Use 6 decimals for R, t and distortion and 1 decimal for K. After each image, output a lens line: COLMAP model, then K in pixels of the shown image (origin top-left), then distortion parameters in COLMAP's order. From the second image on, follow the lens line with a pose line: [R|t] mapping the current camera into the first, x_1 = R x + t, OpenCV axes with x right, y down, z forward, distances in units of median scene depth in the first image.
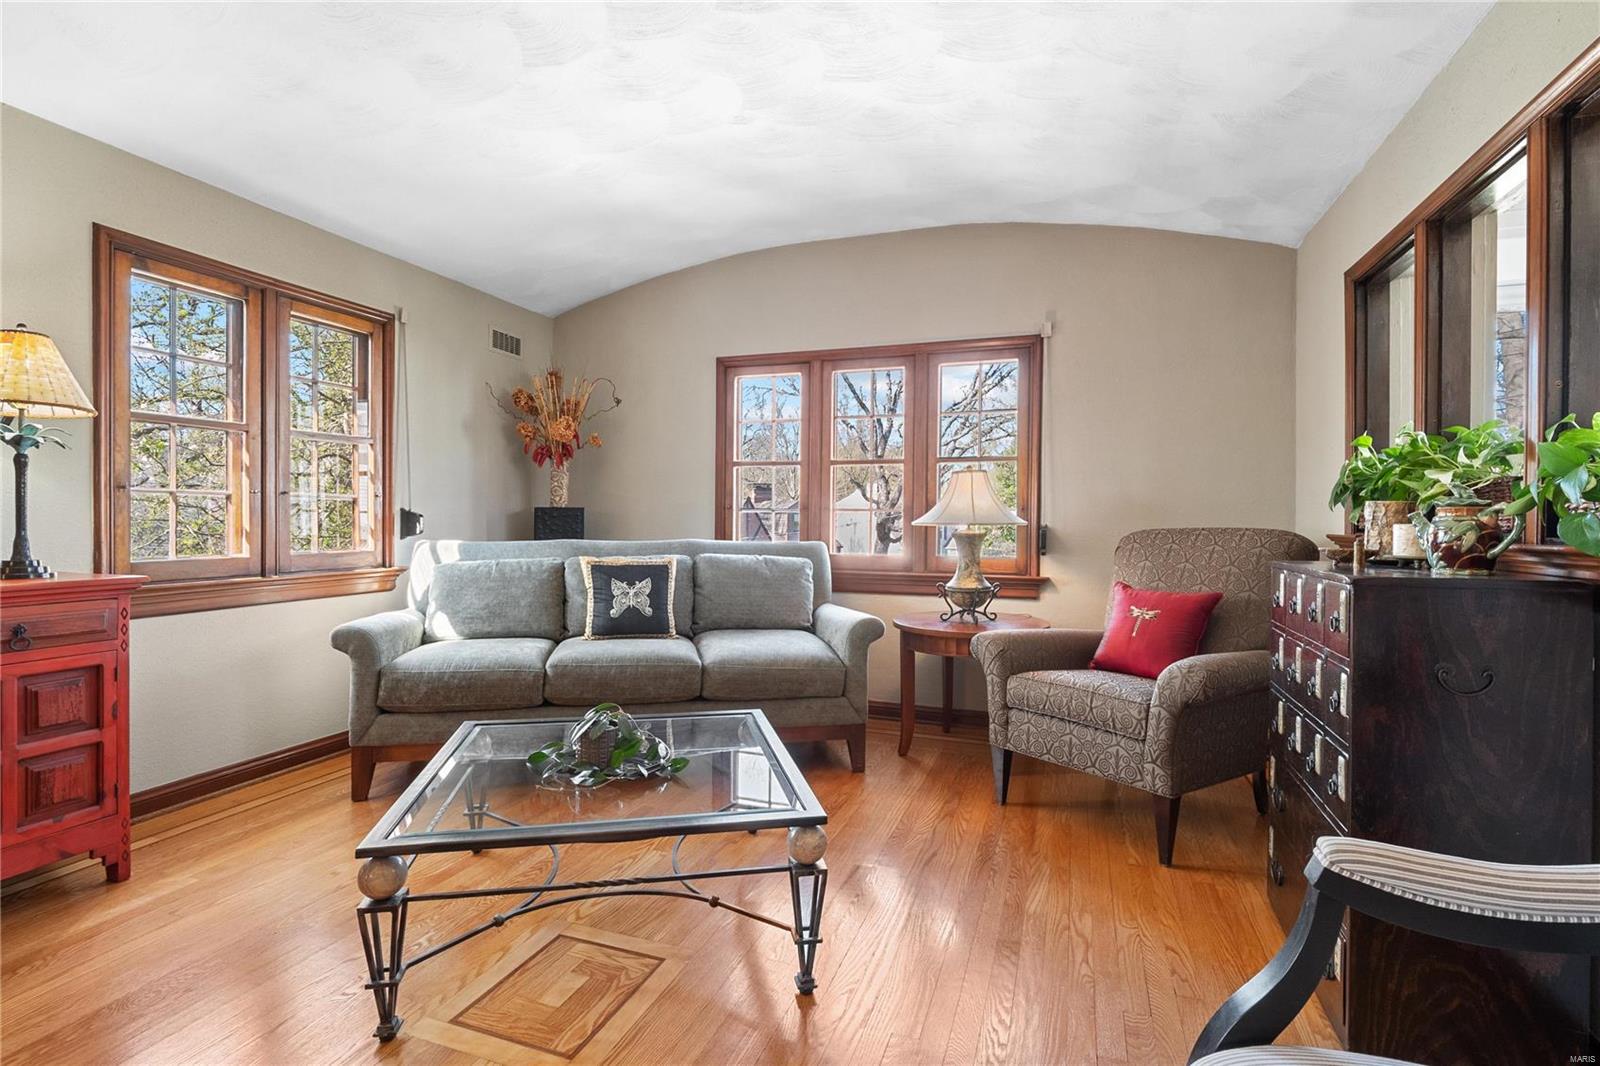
lens RADIAL K [[755.9, 0, 806.3], [0, 755.9, 522.0], [0, 0, 1]] dist [-0.004731, -0.000781]
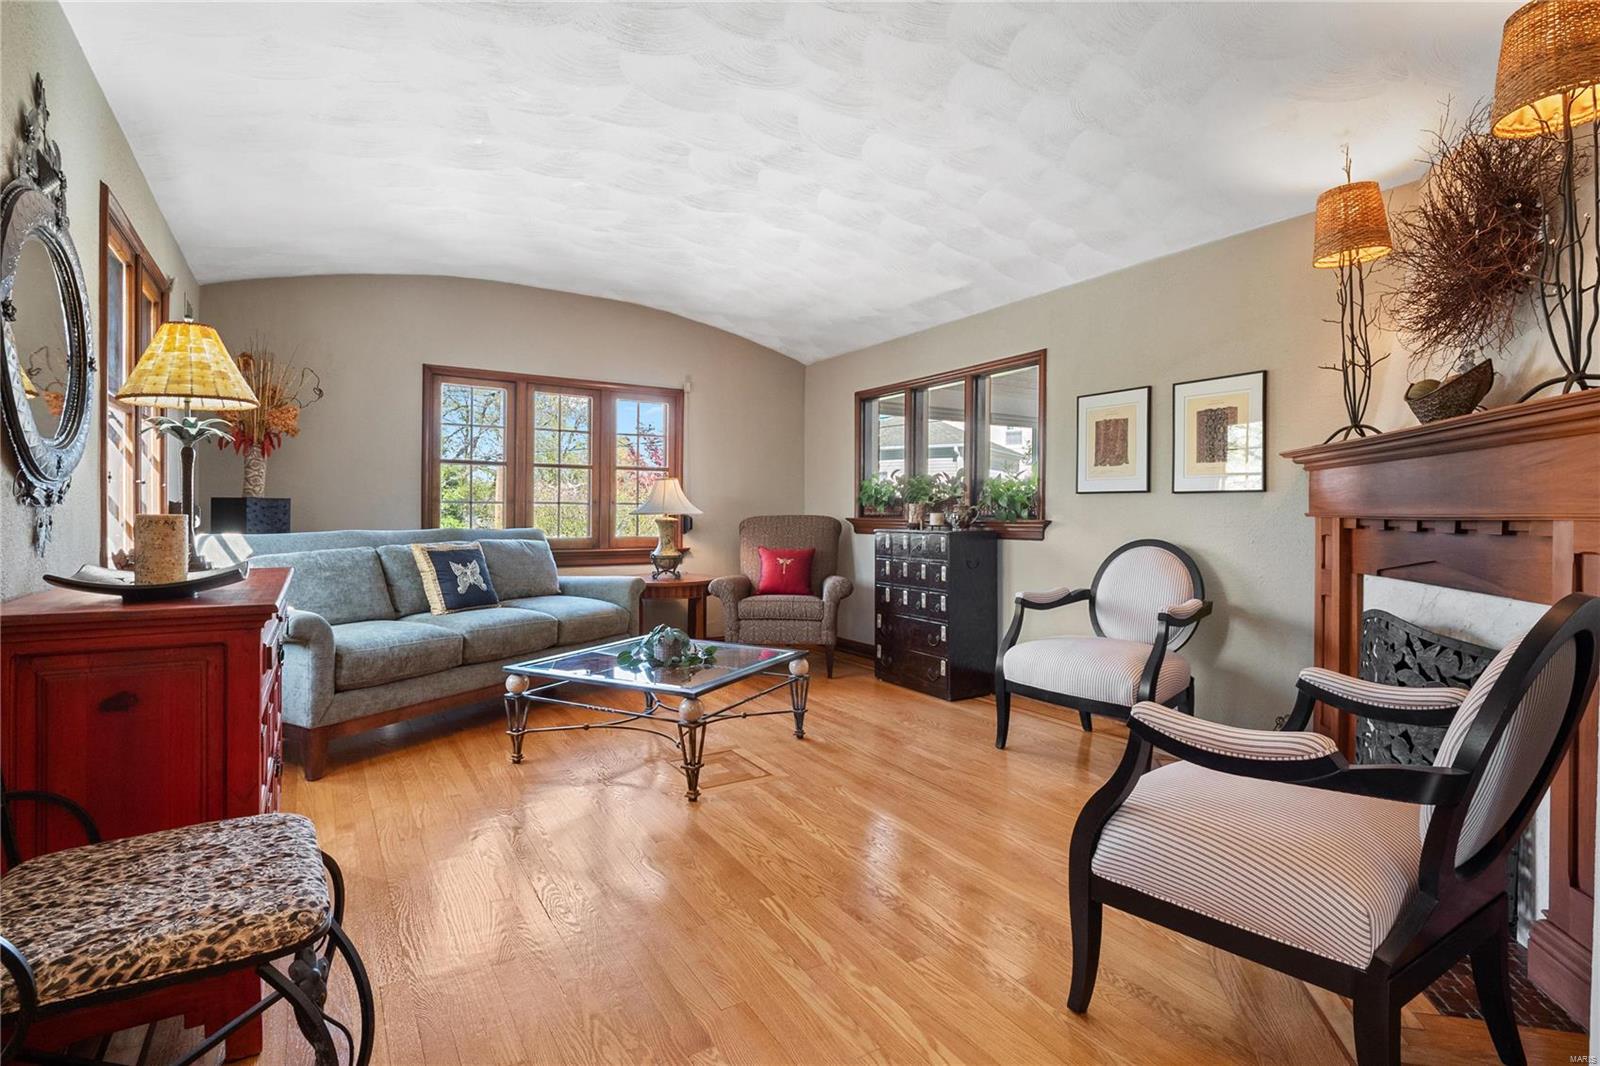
lens RADIAL K [[755.9, 0, 803.0], [0, 755.9, 508.6], [0, 0, 1]] dist [-0.004731, -0.000781]
pose [[0.615011, 0.001359, 0.788517, -0.822843], [0.003791, 0.999982, -0.004681, 0.000713], [-0.788509, 0.005868, 0.614995, -0.144367]]
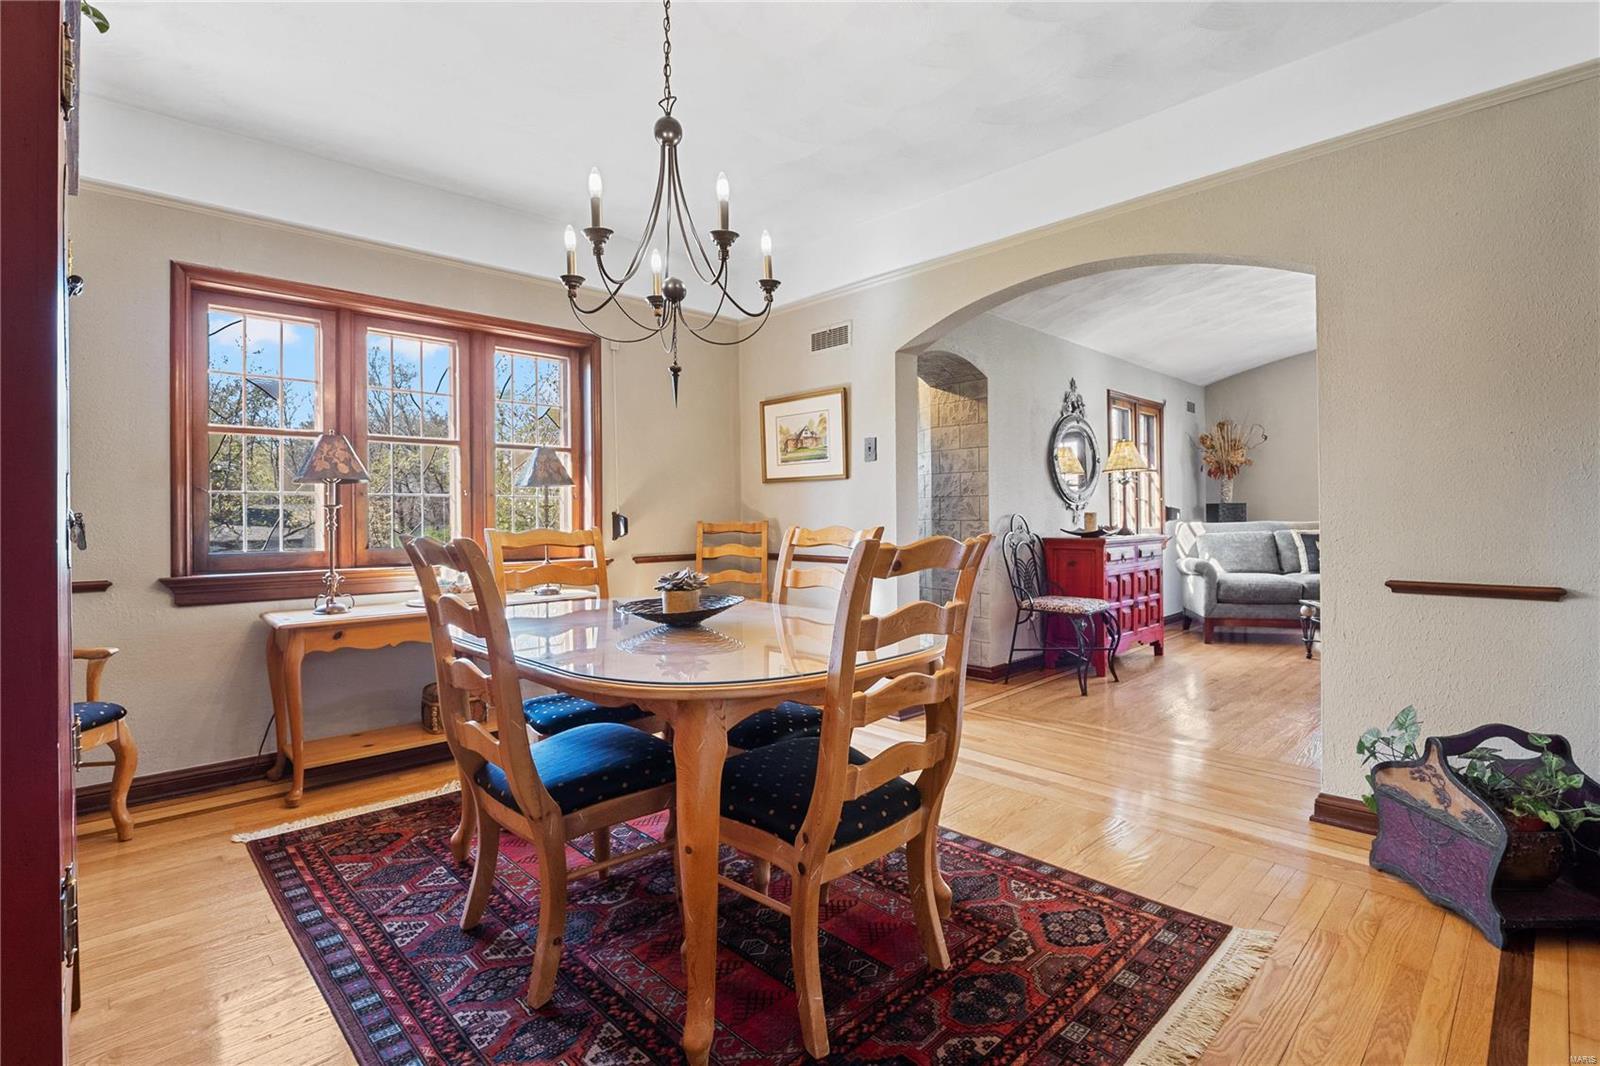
lens RADIAL K [[755.9, 0, 803.3], [0, 755.9, 518.2], [0, 0, 1]] dist [-0.004731, -0.000781]
pose [[0.900507, -0.015790, -0.434555, -0.566498], [0.014266, 0.999875, -0.006768, 0.014099], [0.434608, -0.000105, 0.900620, -1.143708]]
